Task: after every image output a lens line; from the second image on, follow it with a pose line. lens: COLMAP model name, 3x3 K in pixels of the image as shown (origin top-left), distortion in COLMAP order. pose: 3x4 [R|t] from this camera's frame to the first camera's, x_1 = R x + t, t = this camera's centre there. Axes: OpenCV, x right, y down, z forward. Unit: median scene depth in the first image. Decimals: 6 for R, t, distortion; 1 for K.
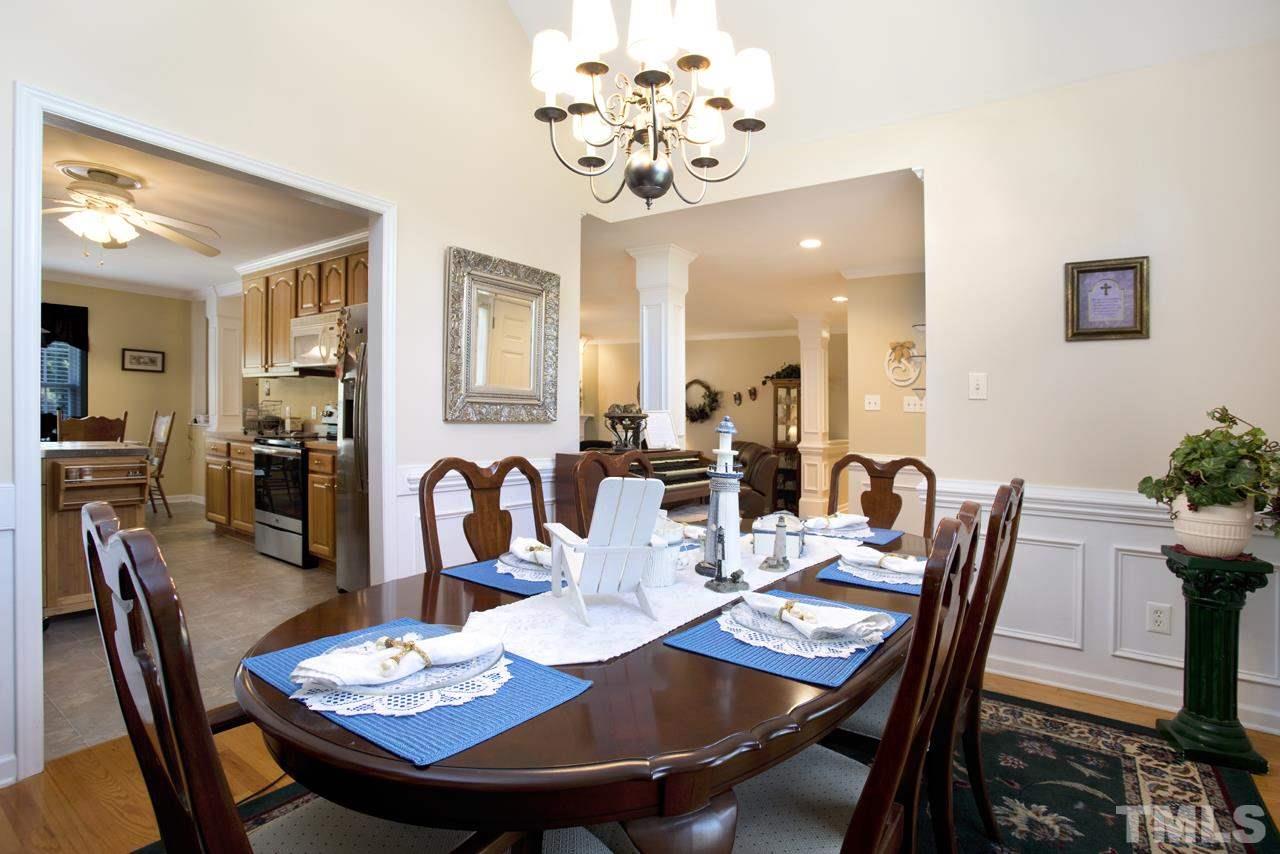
lens RADIAL K [[592.4, 0, 635.7], [0, 592.4, 414.7], [0, 0, 1]] dist [-0.055160, 0.022152]
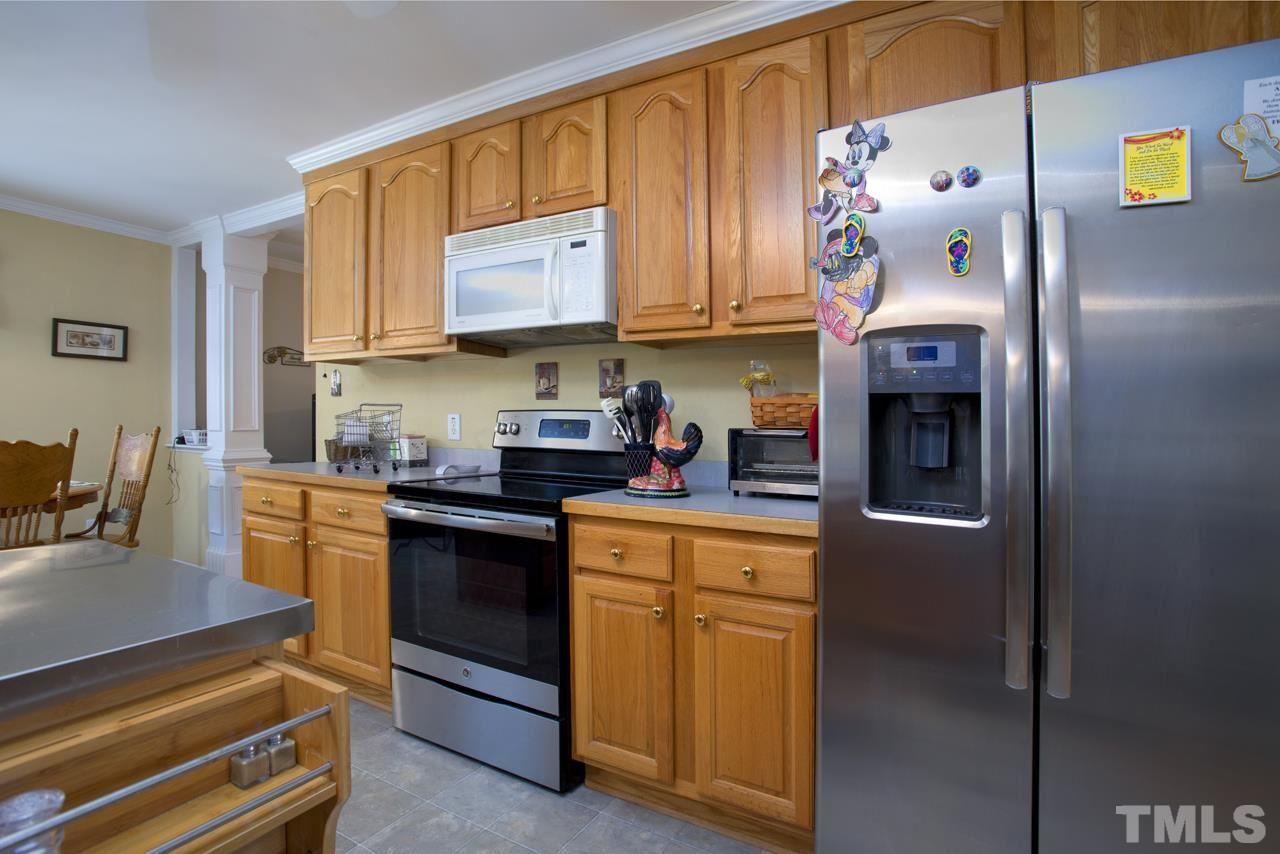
lens RADIAL K [[592.4, 0, 635.7], [0, 592.4, 414.7], [0, 0, 1]] dist [-0.055160, 0.022152]
pose [[0.996149, -0.008928, 0.087223, -0.418807], [0.009698, 0.999918, -0.008416, -0.007866], [-0.087141, 0.009230, 0.996153, 0.435487]]
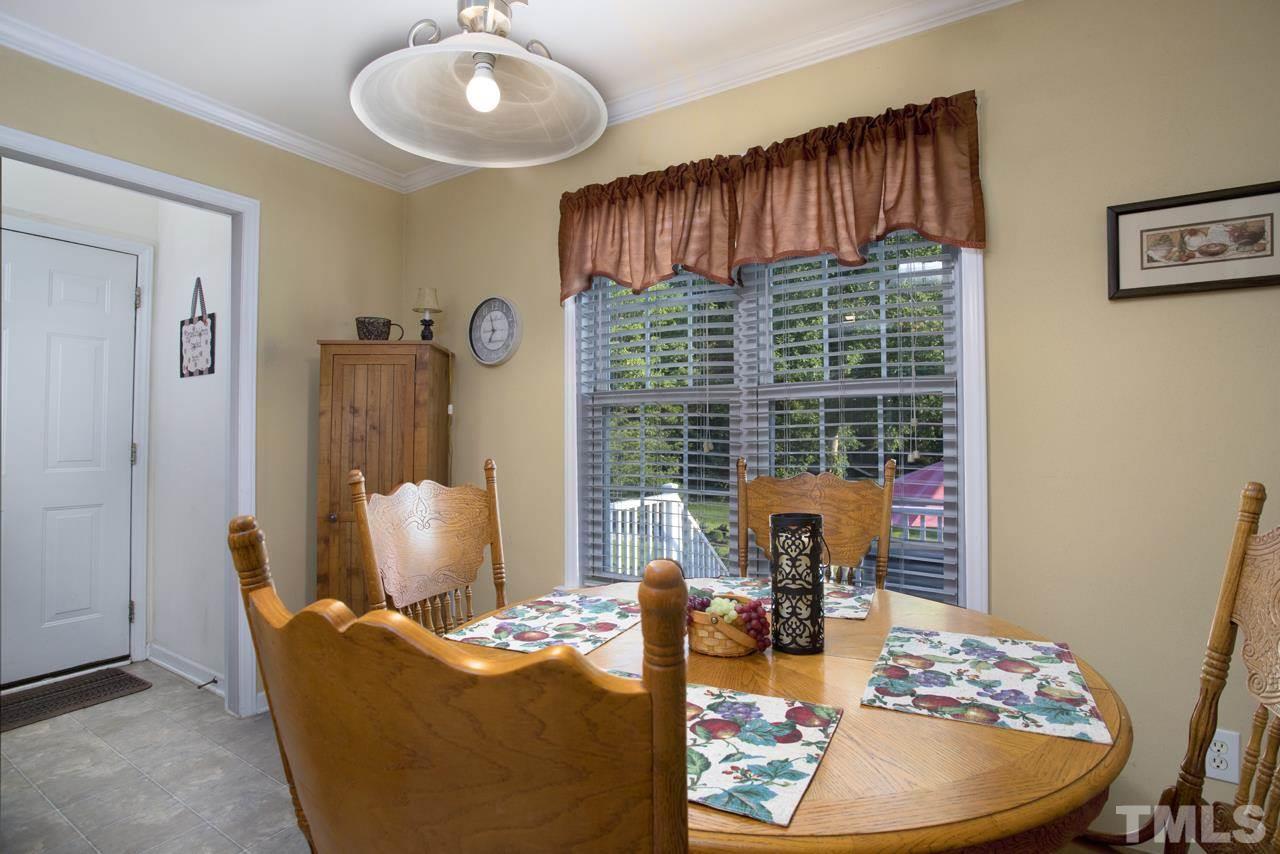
lens RADIAL K [[613.2, 0, 661.7], [0, 613.2, 425.2], [0, 0, 1]] dist [-0.017088, 0.000139]
pose [[0.025401, -0.042272, -0.998783, -0.766845], [-0.002453, 0.999100, -0.042348, -0.017039], [0.999674, 0.003526, 0.025275, 0.953456]]
